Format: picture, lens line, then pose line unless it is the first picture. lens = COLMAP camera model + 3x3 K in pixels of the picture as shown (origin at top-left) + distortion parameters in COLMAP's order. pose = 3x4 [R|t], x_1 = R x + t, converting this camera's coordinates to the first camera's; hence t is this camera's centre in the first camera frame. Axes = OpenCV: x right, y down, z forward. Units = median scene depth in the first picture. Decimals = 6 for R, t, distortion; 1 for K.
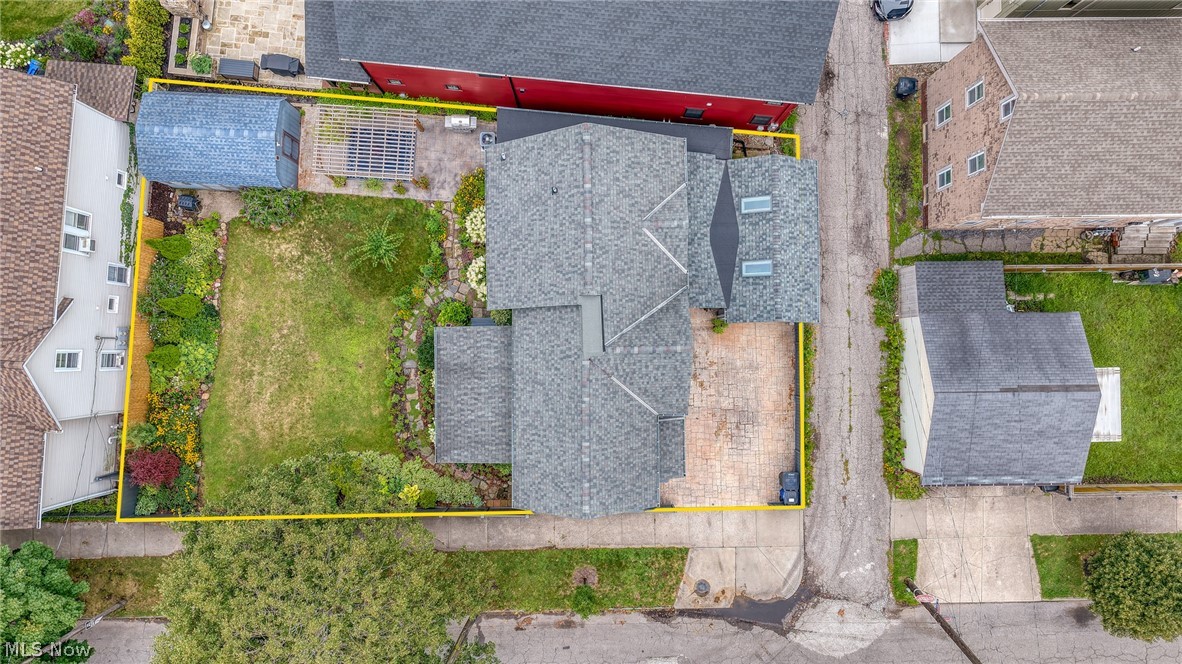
lens RADIAL K [[817.7, 0, 588.5], [0, 817.7, 332.5], [0, 0, 1]] dist [-0.001421, -0.000450]
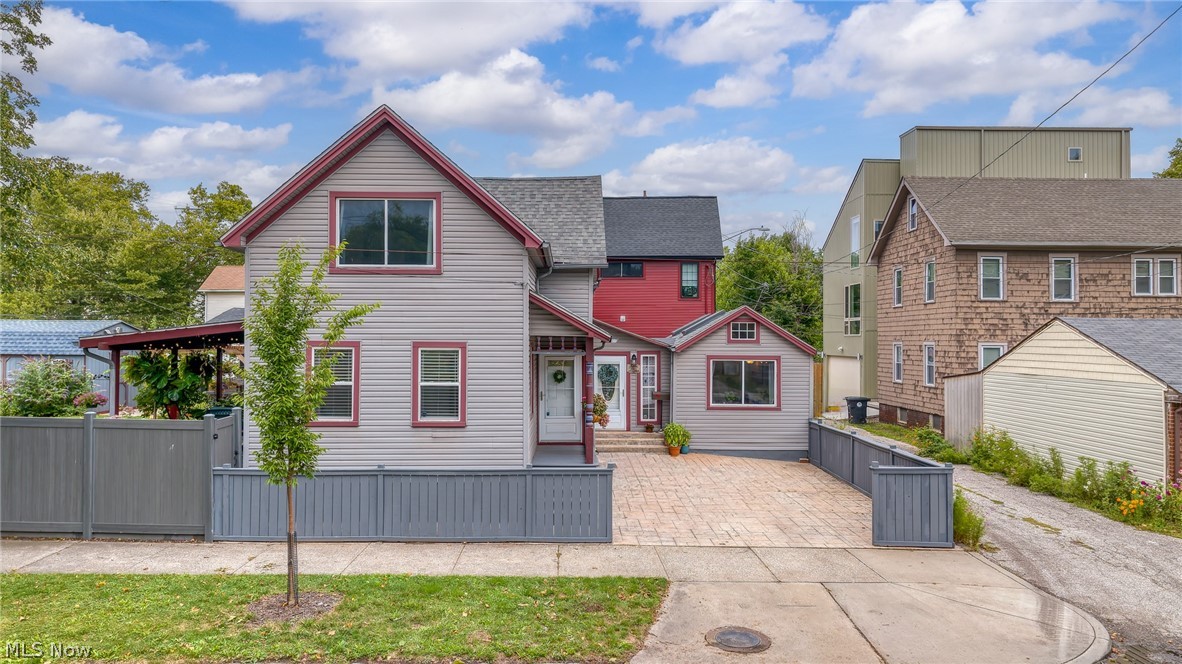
lens RADIAL K [[817.7, 0, 588.5], [0, 817.7, 332.5], [0, 0, 1]] dist [-0.001421, -0.000450]
pose [[0.999931, 0.003240, 0.011334, 0.089167], [0.011292, 0.012532, -0.999858, 0.566642], [-0.003381, 0.999916, 0.012495, 0.902718]]
